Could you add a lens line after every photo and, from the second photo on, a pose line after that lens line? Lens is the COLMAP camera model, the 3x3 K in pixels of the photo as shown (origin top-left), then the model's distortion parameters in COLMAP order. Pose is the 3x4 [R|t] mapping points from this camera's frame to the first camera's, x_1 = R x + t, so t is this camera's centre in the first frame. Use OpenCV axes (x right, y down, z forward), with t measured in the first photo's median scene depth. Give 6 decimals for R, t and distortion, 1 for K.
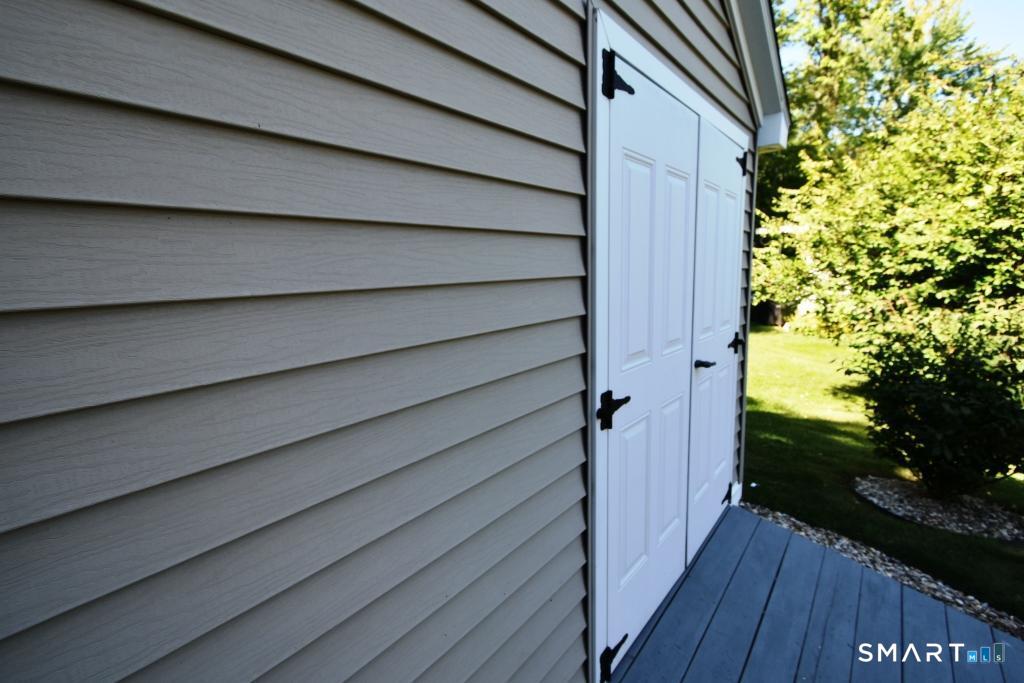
lens RADIAL K [[455.7, 0, 514.1], [0, 455.7, 342.2], [0, 0, 1]] dist [0.000768, -0.001093]
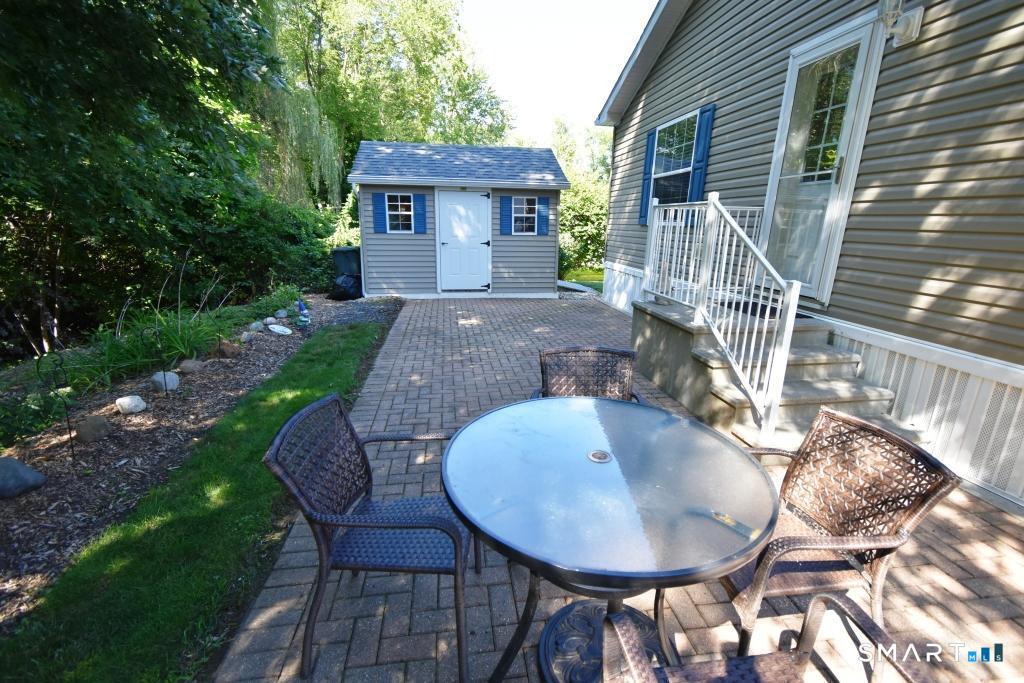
lens RADIAL K [[455.7, 0, 514.1], [0, 455.7, 342.2], [0, 0, 1]] dist [0.000768, -0.001093]
pose [[0.667477, -0.151795, 0.728994, -0.245198], [0.085655, 0.988155, 0.127332, 0.033135], [-0.739688, -0.022549, 0.672572, -0.156850]]
